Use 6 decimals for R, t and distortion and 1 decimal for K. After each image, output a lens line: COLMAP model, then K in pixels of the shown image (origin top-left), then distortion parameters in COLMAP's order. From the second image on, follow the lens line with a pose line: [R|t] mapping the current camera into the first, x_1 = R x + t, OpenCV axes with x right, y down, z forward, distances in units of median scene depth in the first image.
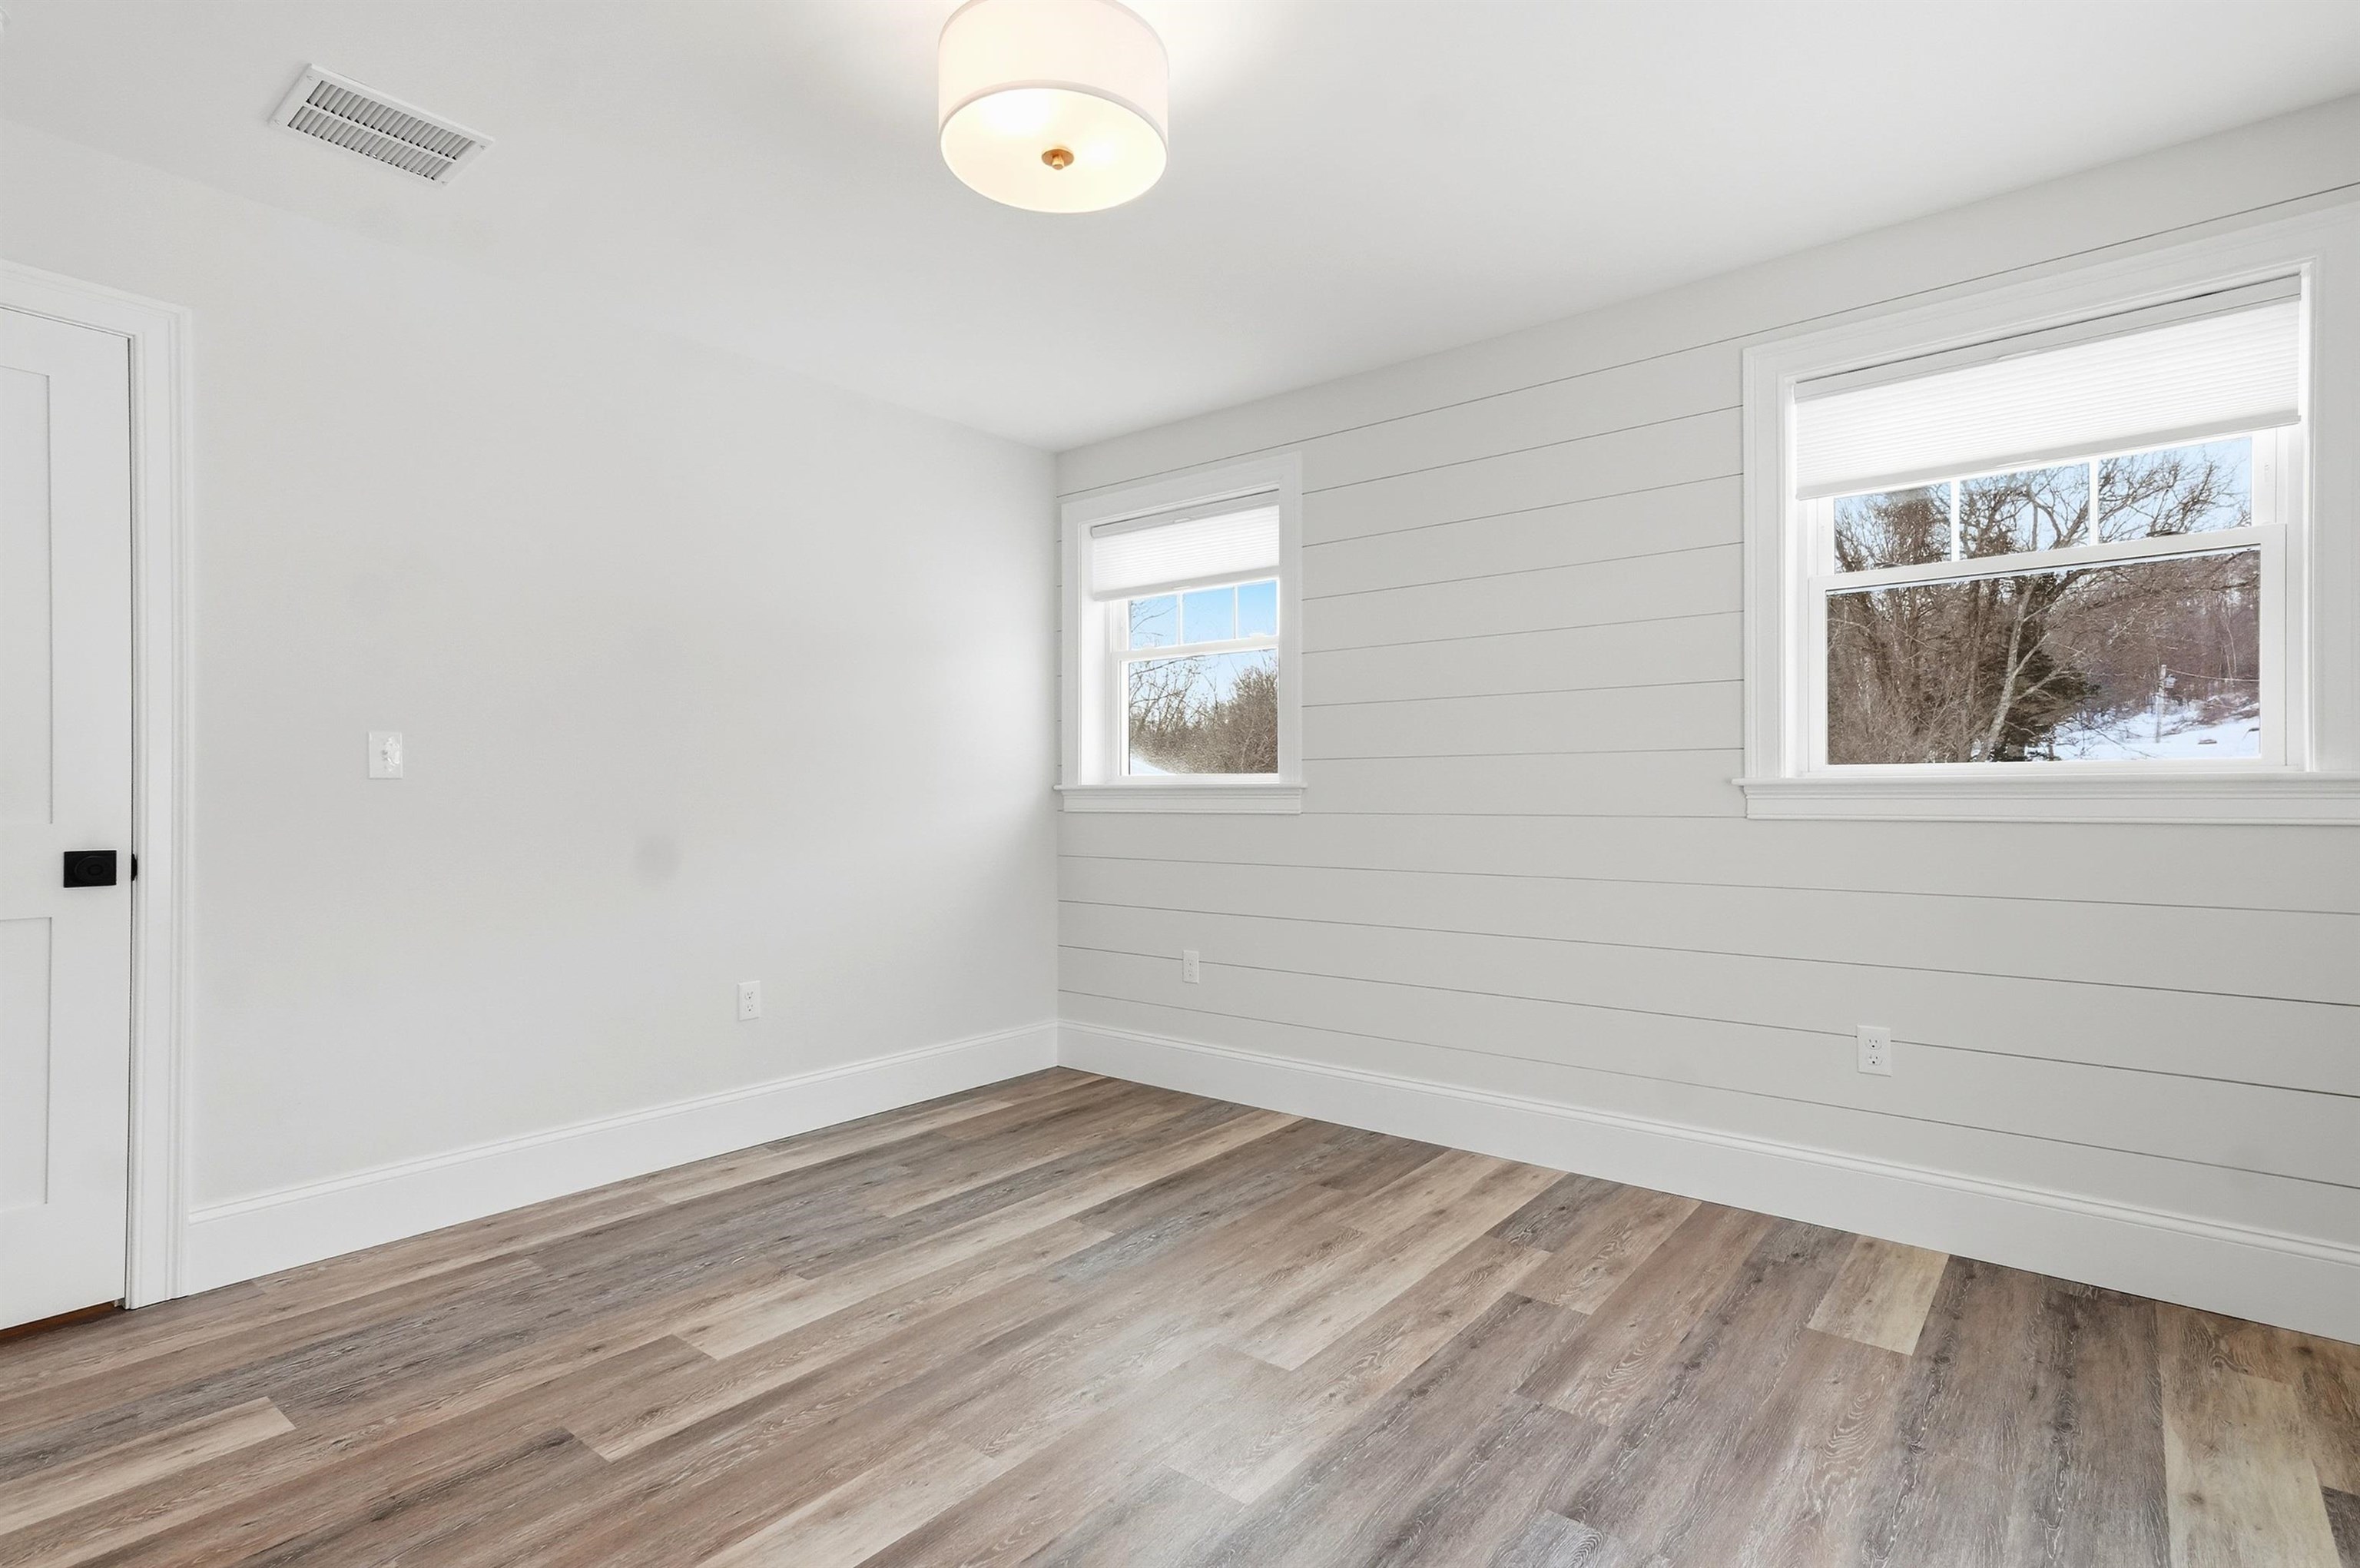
lens RADIAL K [[1138.3, 0, 1166.2], [0, 1138.3, 799.2], [0, 0, 1]] dist [0.017459, 0.004807]
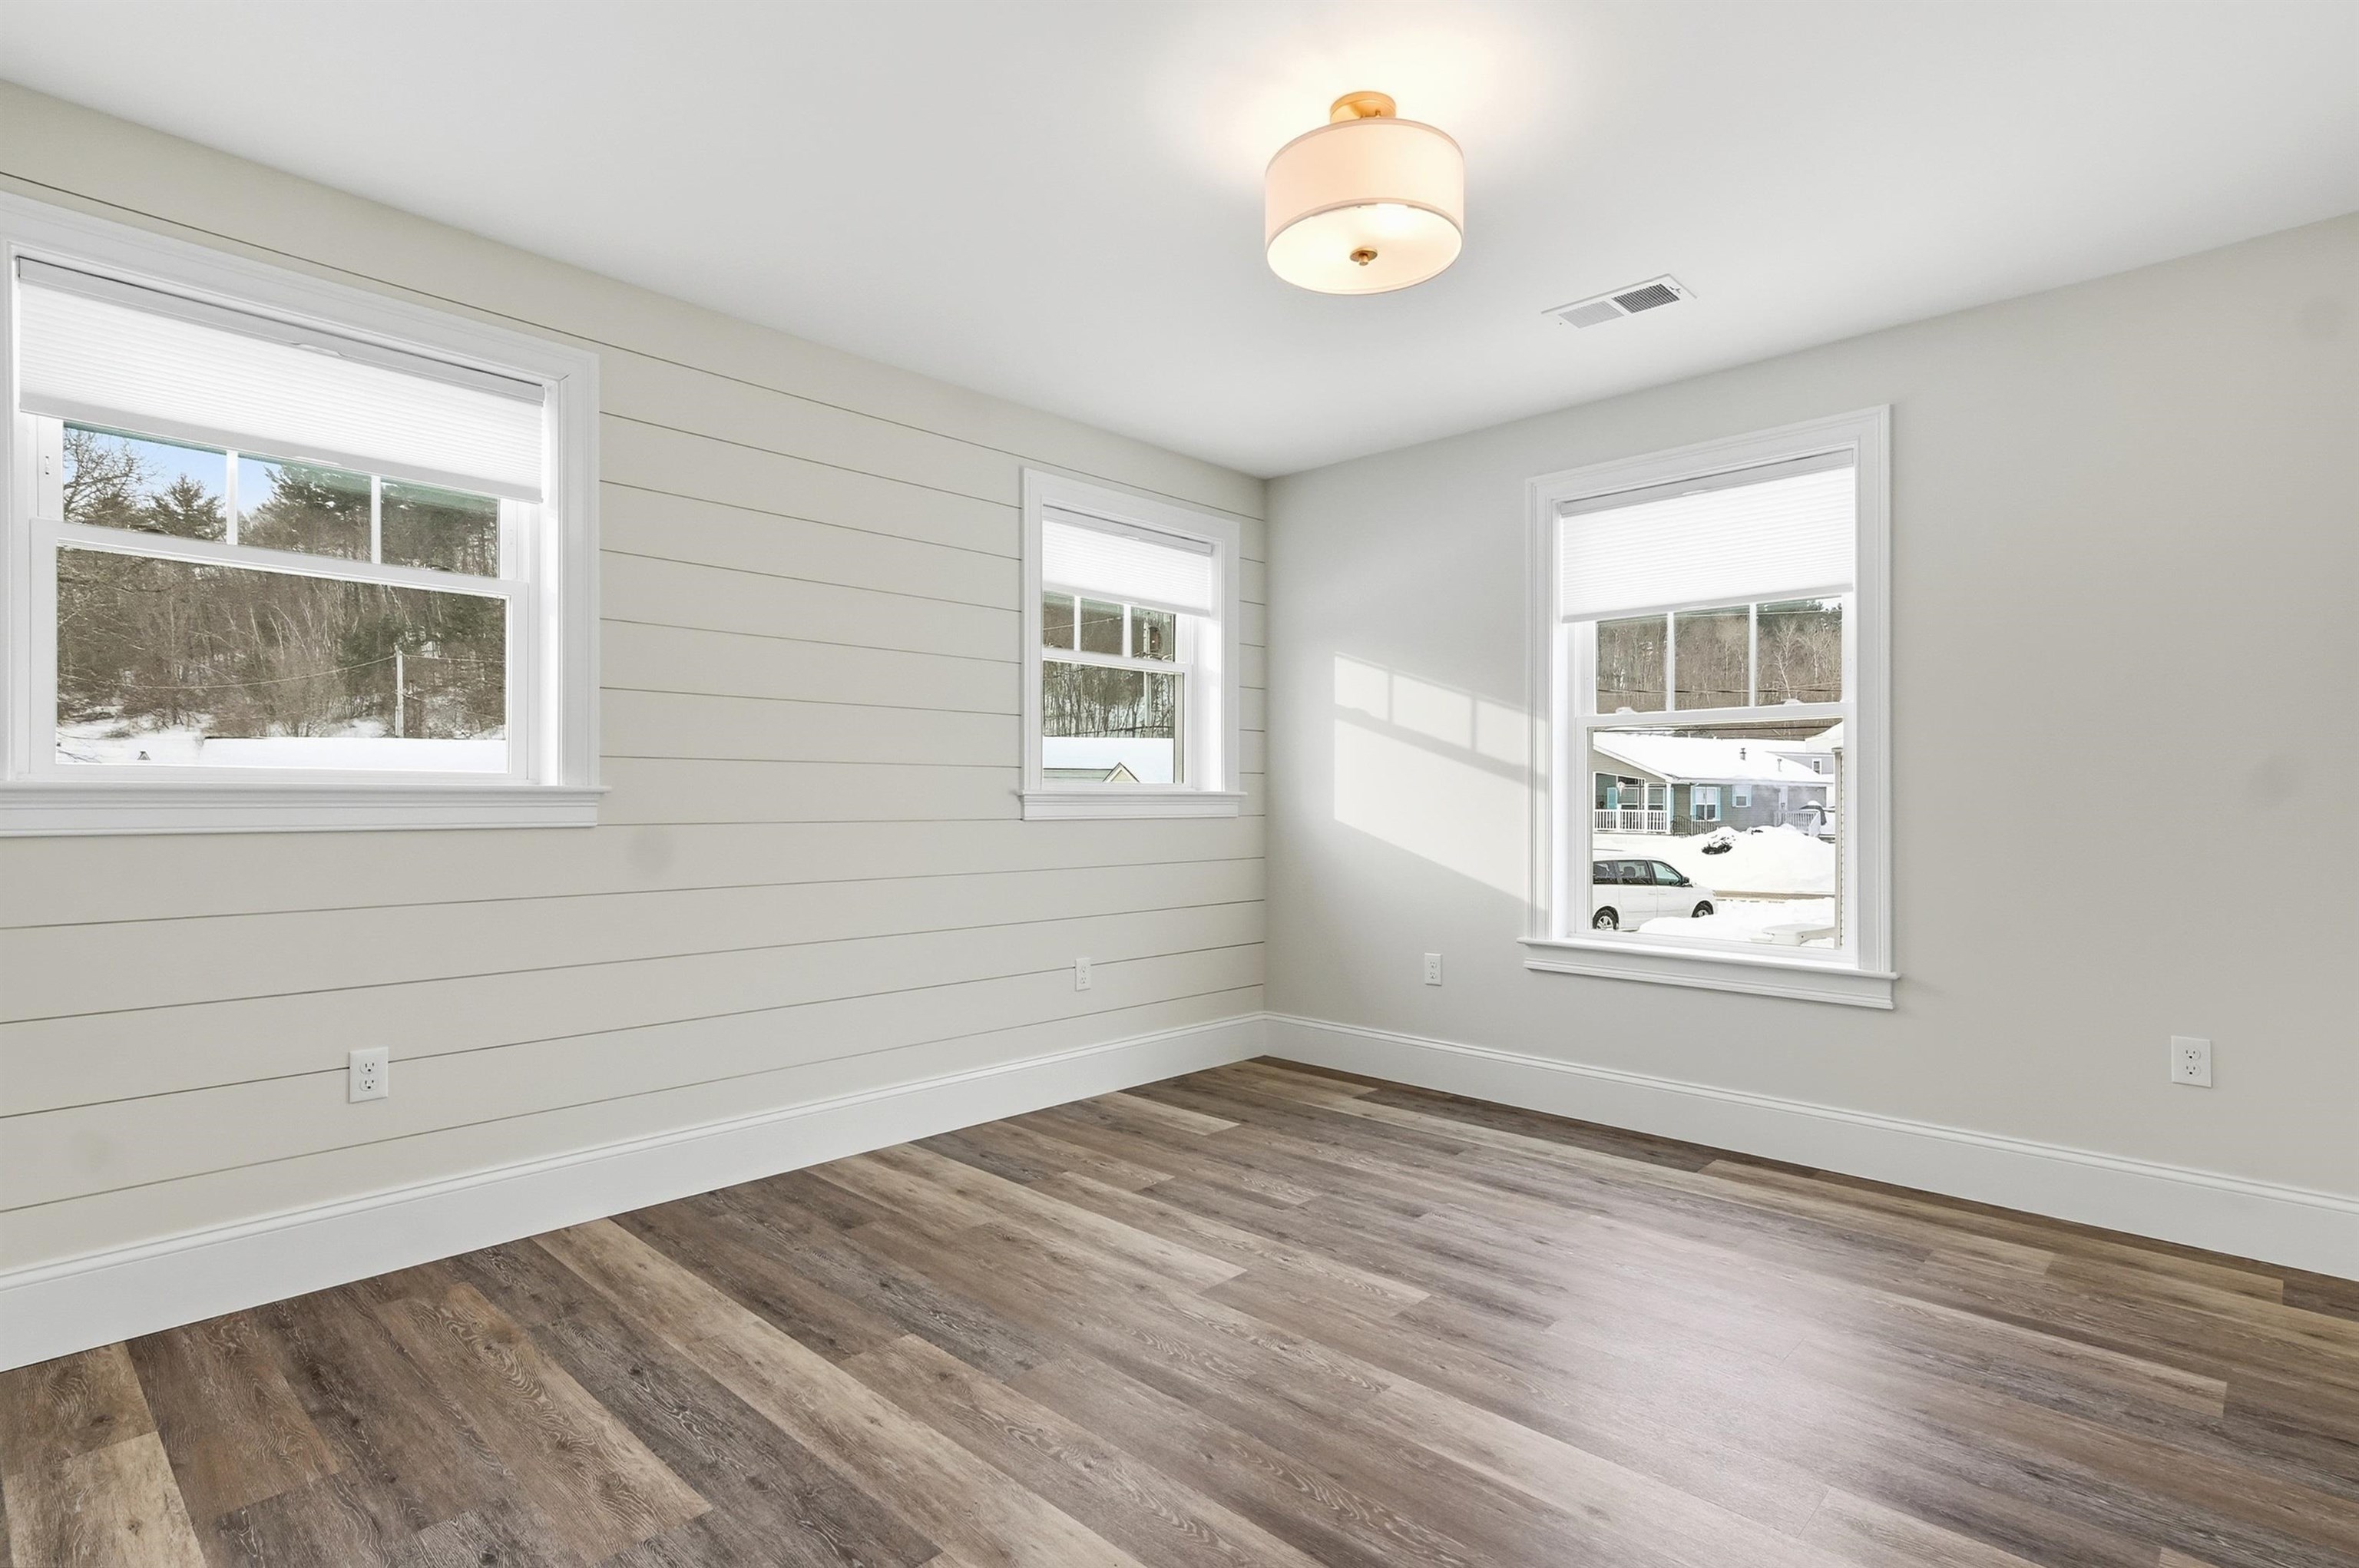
lens RADIAL K [[1137.8, 0, 1230.6], [0, 1137.8, 816.1], [0, 0, 1]] dist [0.017459, 0.004807]
pose [[0.071526, -0.012328, 0.997363, -0.810993], [0.002756, 0.999922, 0.012162, -0.003229], [-0.997435, 0.001879, 0.071554, 0.677081]]
